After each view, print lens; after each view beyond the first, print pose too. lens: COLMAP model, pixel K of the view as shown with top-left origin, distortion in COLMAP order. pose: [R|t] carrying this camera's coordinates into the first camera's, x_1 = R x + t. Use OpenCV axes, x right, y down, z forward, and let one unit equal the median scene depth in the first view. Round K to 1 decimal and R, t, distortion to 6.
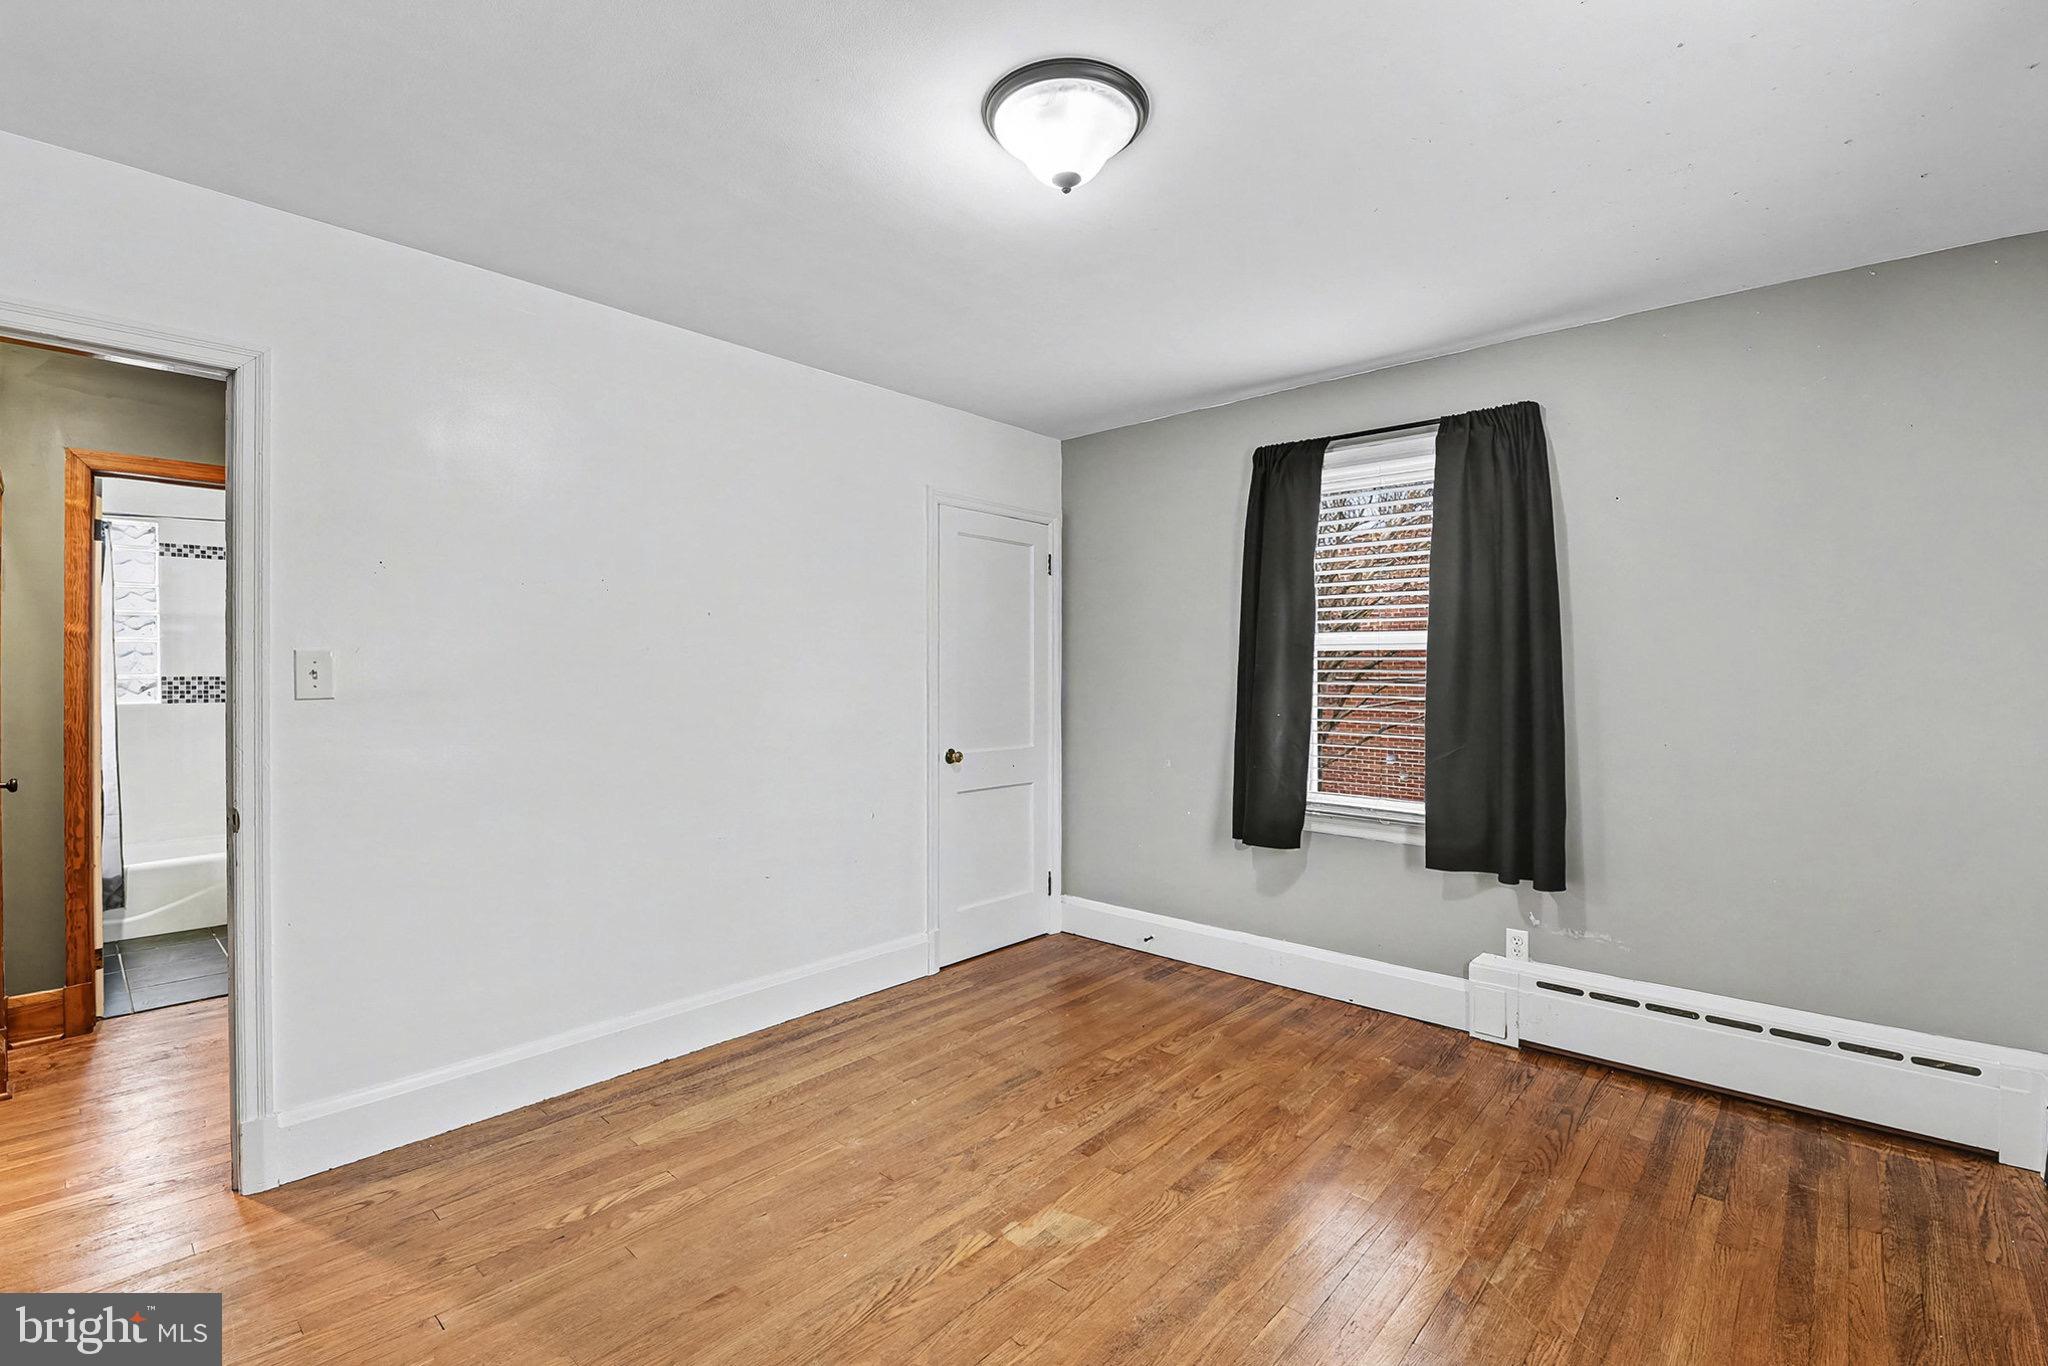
lens RADIAL K [[910.1, 0, 1030.0], [0, 910.1, 693.3], [0, 0, 1]] dist [0.000897, -0.012339]
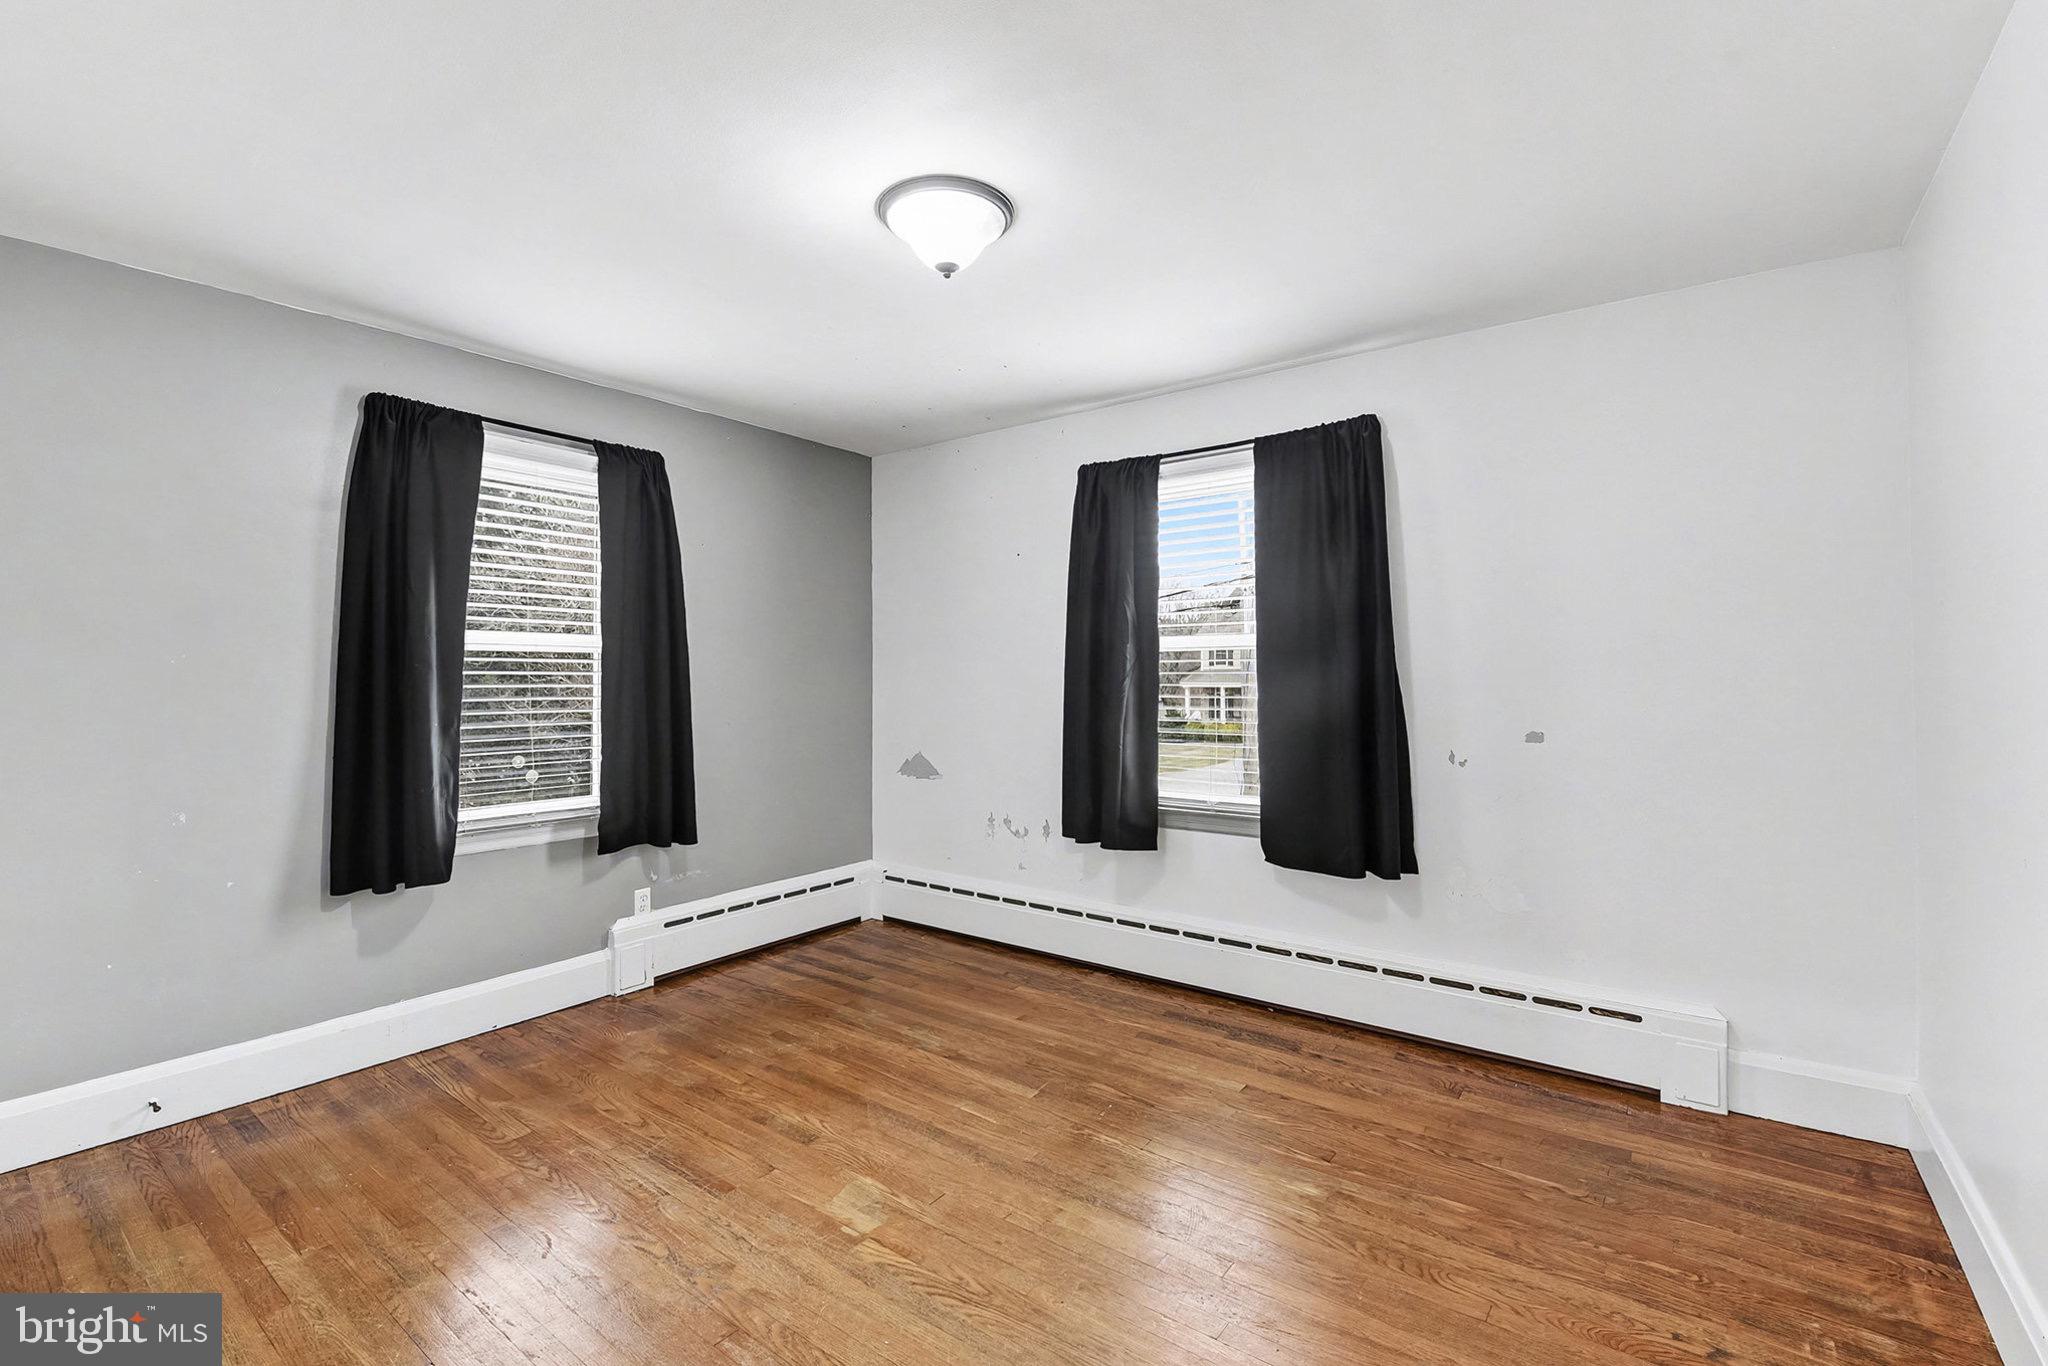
lens RADIAL K [[910.1, 0, 1030.0], [0, 910.1, 693.3], [0, 0, 1]] dist [0.000897, -0.012339]
pose [[-0.094442, -0.027885, 0.995140, -0.690119], [0.028810, 0.999112, 0.030730, -0.018344], [-0.995113, 0.031572, -0.093555, 0.596688]]
